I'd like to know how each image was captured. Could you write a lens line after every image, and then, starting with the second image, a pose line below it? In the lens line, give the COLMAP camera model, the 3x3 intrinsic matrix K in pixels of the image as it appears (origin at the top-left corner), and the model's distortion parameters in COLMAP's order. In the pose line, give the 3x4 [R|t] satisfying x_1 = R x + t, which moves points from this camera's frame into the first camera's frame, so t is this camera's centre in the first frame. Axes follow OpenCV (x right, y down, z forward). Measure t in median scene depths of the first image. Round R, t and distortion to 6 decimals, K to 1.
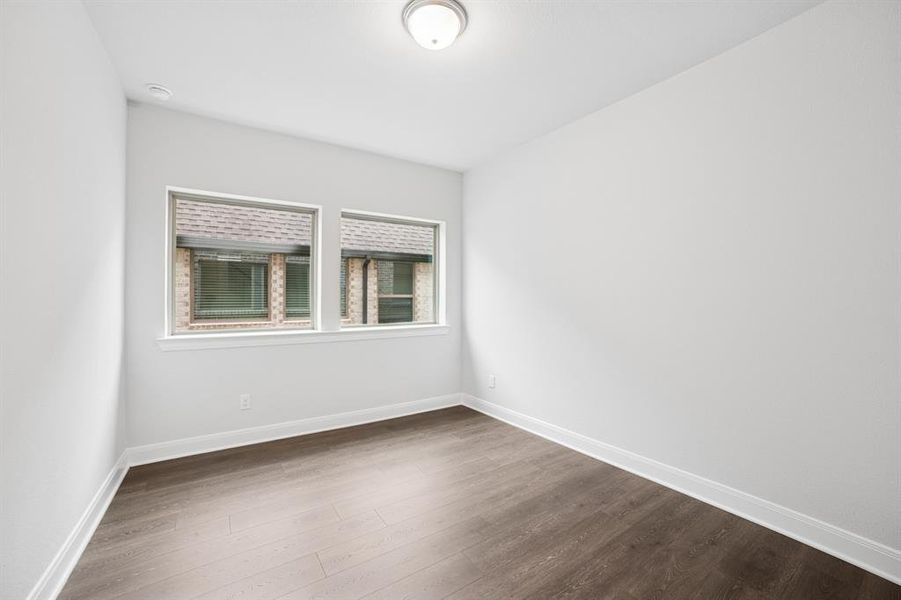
lens RADIAL K [[370.5, 0, 450.5], [0, 370.5, 300.0], [0, 0, 1]] dist [-0.067980, 0.023964]
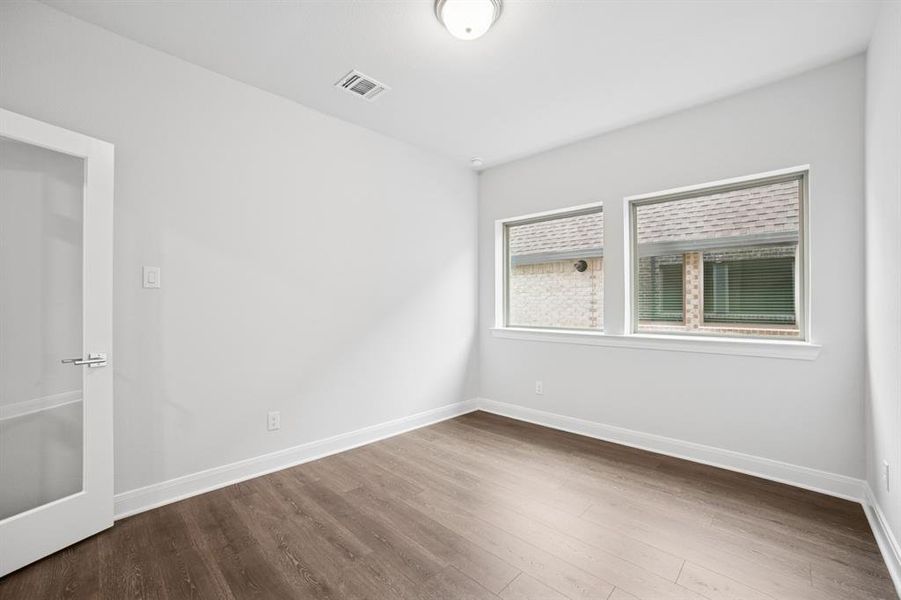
lens RADIAL K [[370.5, 0, 450.5], [0, 370.5, 300.0], [0, 0, 1]] dist [-0.067980, 0.023964]
pose [[0.203294, -0.010939, -0.979057, 0.383668], [0.001519, 0.999940, -0.010857, 0.004128], [0.979117, 0.000720, 0.203298, 0.321618]]
